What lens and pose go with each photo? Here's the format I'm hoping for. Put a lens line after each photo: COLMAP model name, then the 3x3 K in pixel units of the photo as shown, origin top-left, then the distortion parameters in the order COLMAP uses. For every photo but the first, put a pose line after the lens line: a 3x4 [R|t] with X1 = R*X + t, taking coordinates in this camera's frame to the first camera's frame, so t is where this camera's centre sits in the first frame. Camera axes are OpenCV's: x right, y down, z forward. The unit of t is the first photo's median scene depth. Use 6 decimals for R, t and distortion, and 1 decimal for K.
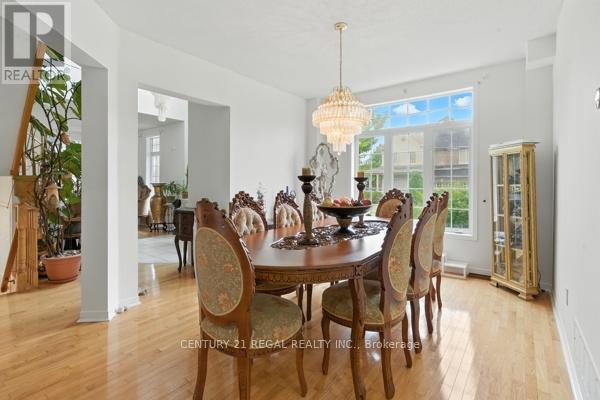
lens RADIAL K [[292.6, 0, 296.8], [0, 292.6, 184.2], [0, 0, 1]] dist [0.001281, 0.000169]
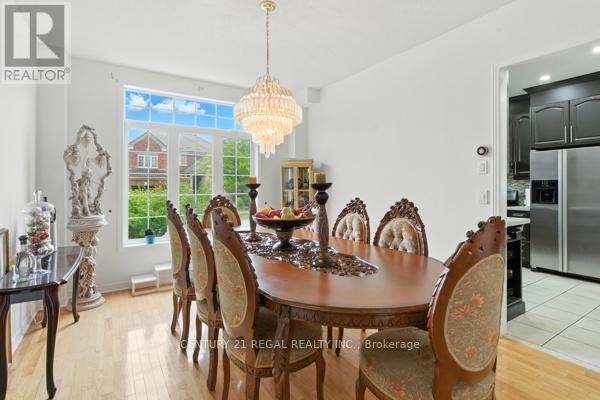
lens RADIAL K [[292.6, 0, 296.8], [0, 292.6, 184.2], [0, 0, 1]] dist [0.001281, 0.000169]
pose [[0.355577, 0.009794, 0.934596, -0.438389], [0.001050, 0.999940, -0.010879, -0.009095], [-0.934646, 0.004850, 0.355546, 0.450832]]
